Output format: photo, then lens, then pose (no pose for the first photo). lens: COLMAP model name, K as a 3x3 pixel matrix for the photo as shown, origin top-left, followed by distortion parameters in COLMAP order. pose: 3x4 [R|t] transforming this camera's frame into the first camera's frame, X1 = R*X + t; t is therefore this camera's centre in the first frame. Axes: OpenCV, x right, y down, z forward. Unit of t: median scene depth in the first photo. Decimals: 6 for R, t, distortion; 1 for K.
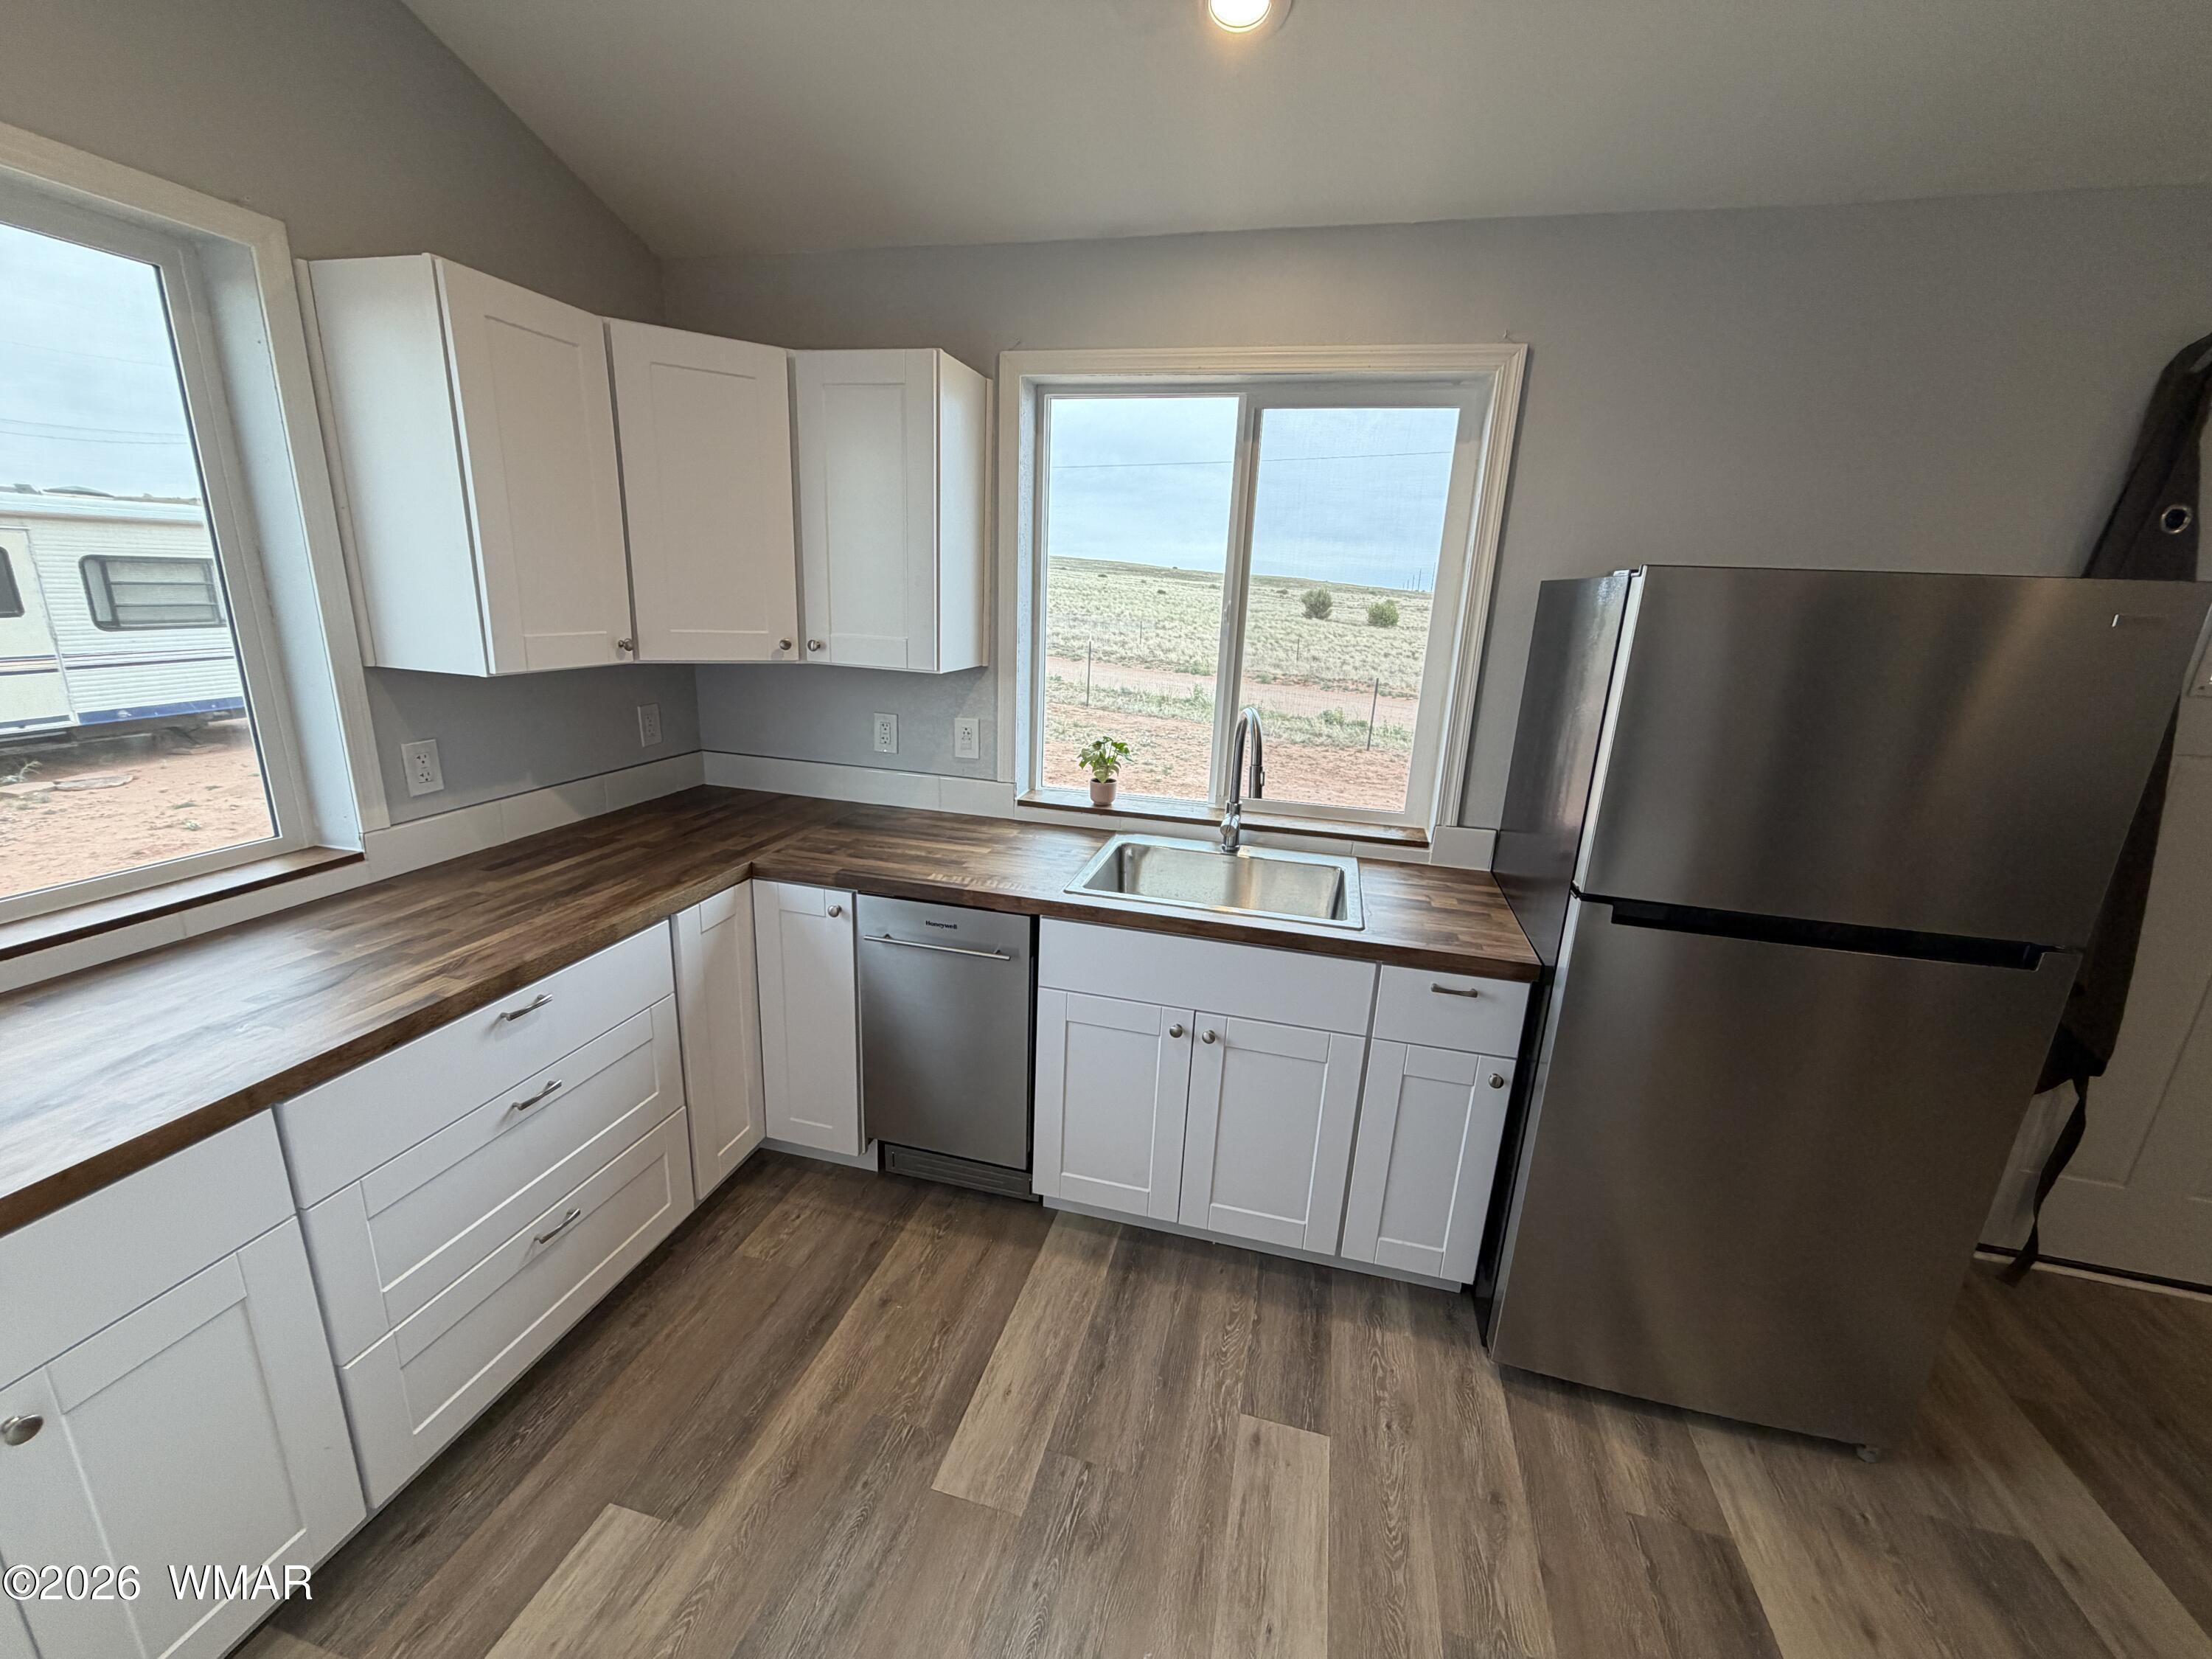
lens RADIAL K [[881.8, 0, 1099.3], [0, 881.8, 828.1], [0, 0, 1]] dist [0.000165, -0.000007]
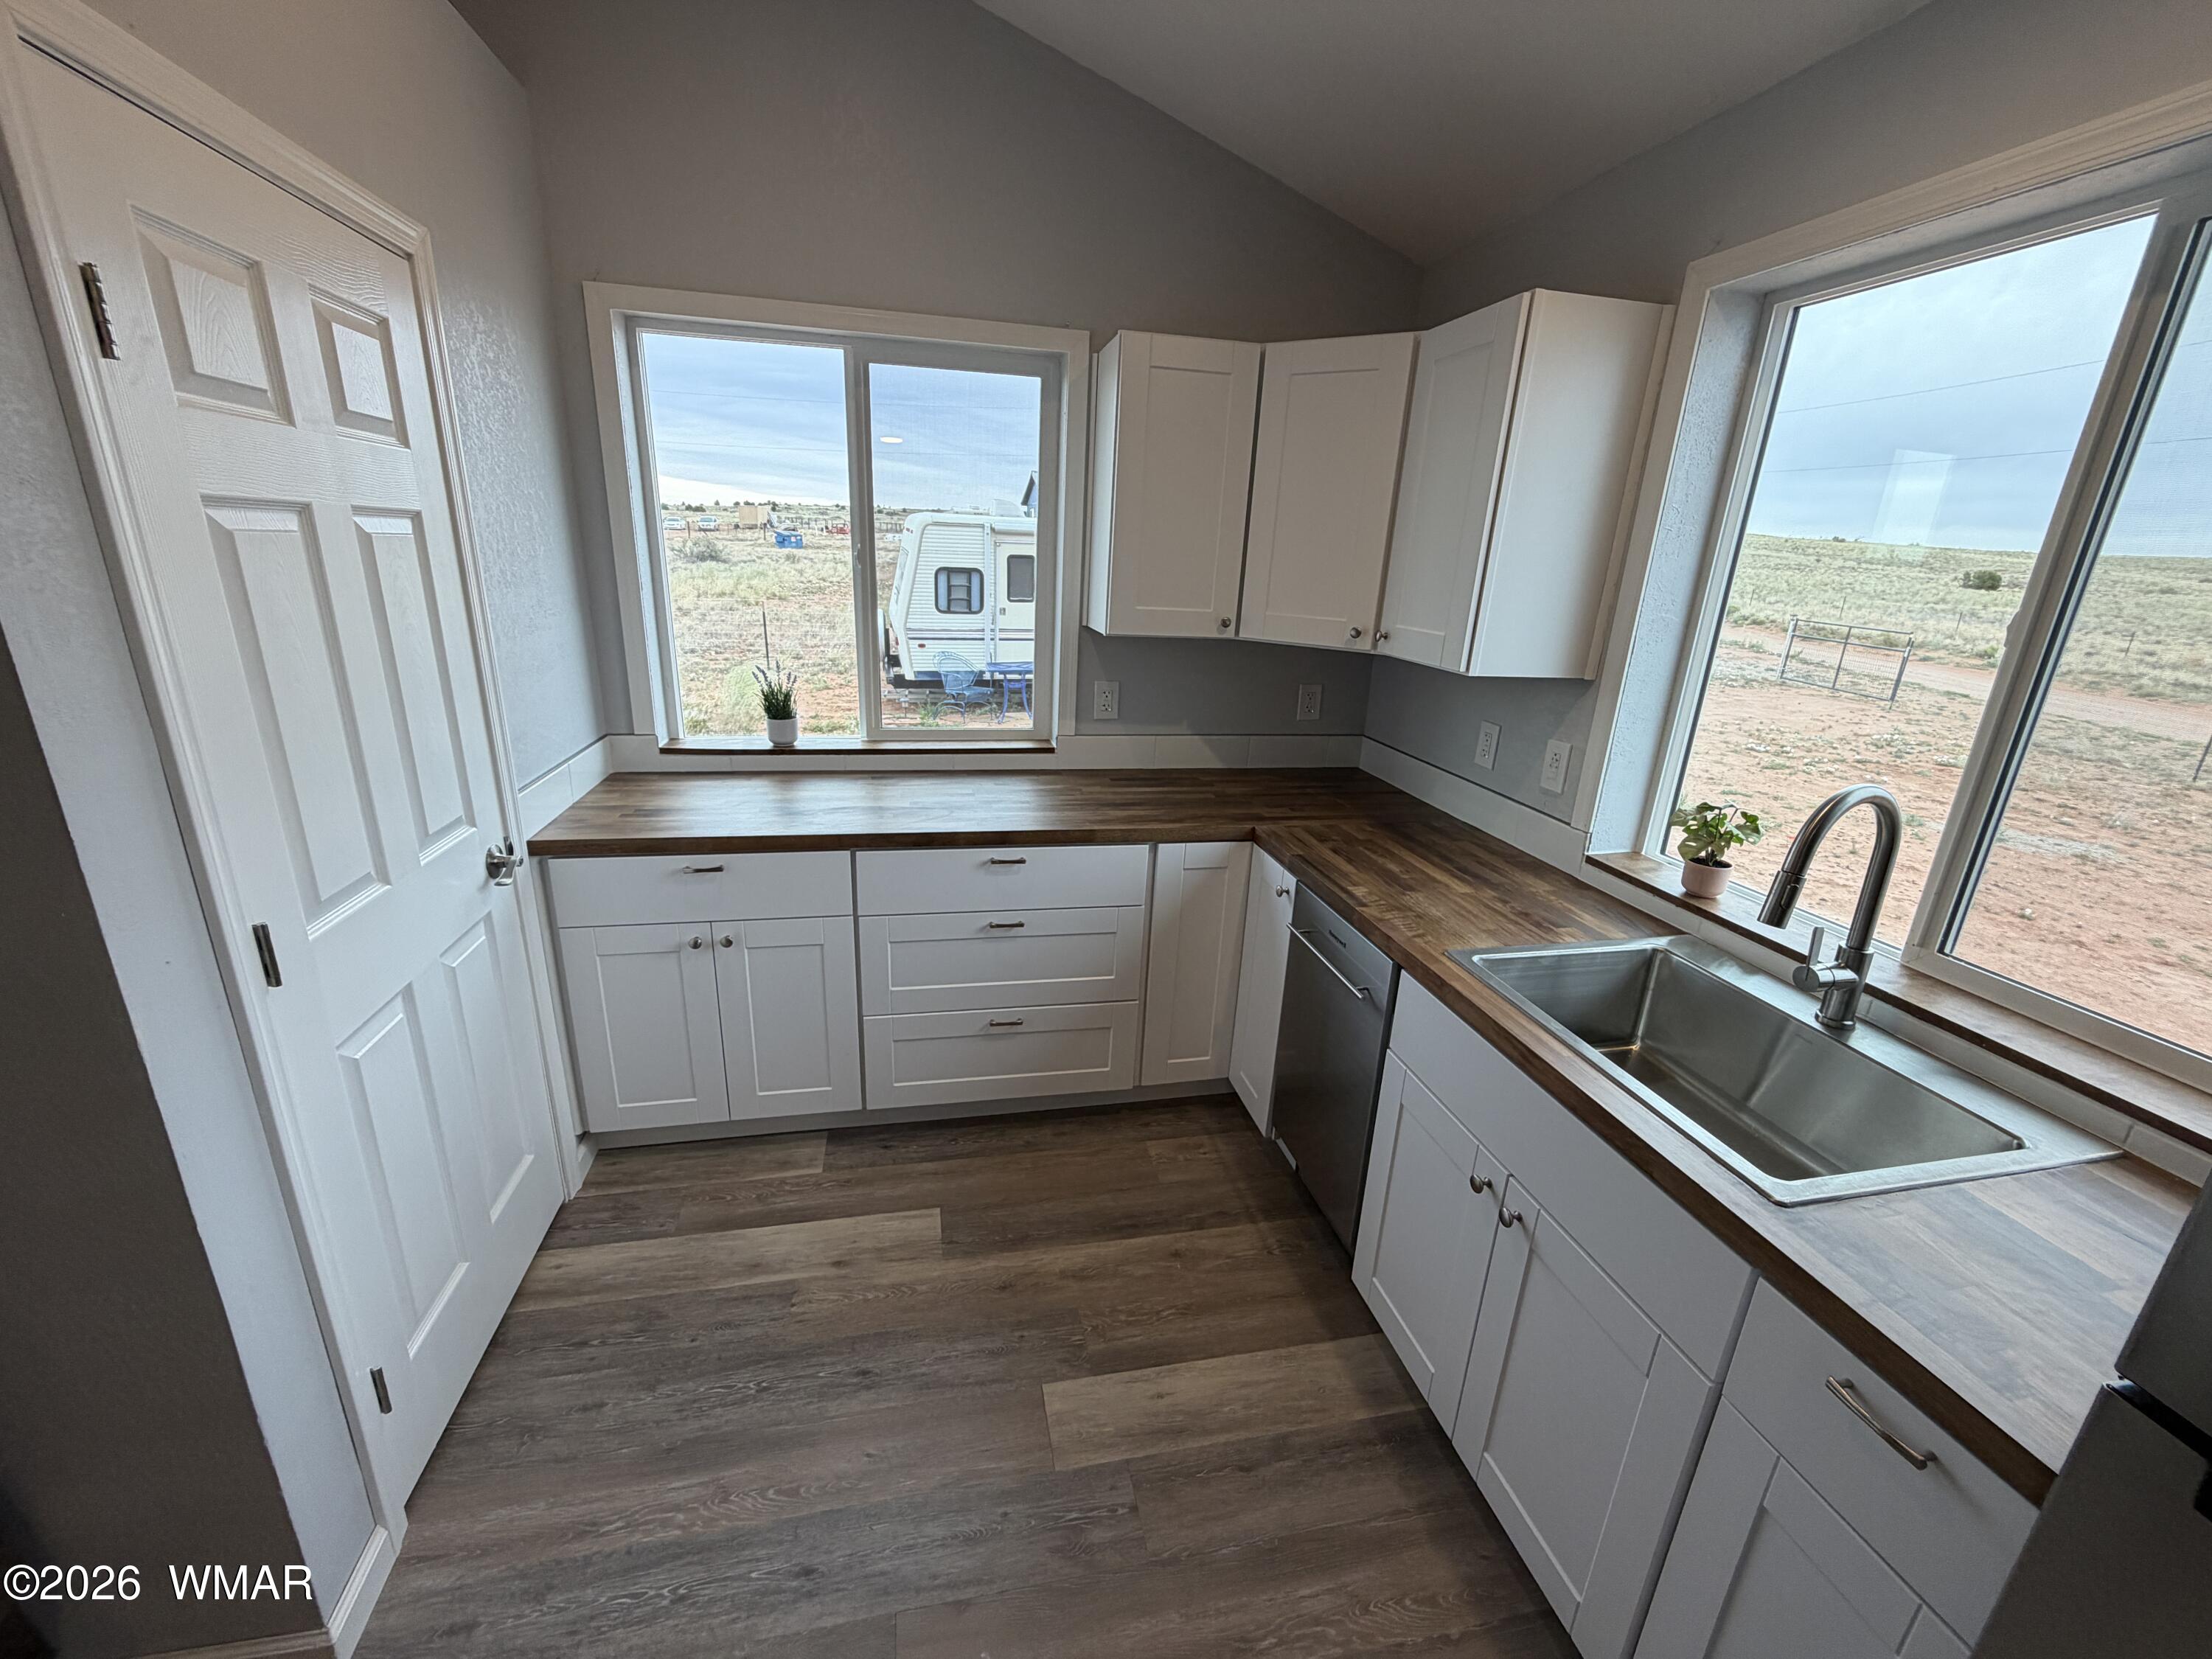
lens RADIAL K [[877.5, 0, 1099.8], [0, 877.5, 830.6], [0, 0, 1]] dist [0.001789, -0.000133]
pose [[0.446574, 0.248352, -0.859589, 0.472750], [-0.263016, 0.954698, 0.139189, -0.060253], [0.855216, 0.163928, 0.491664, 0.322168]]
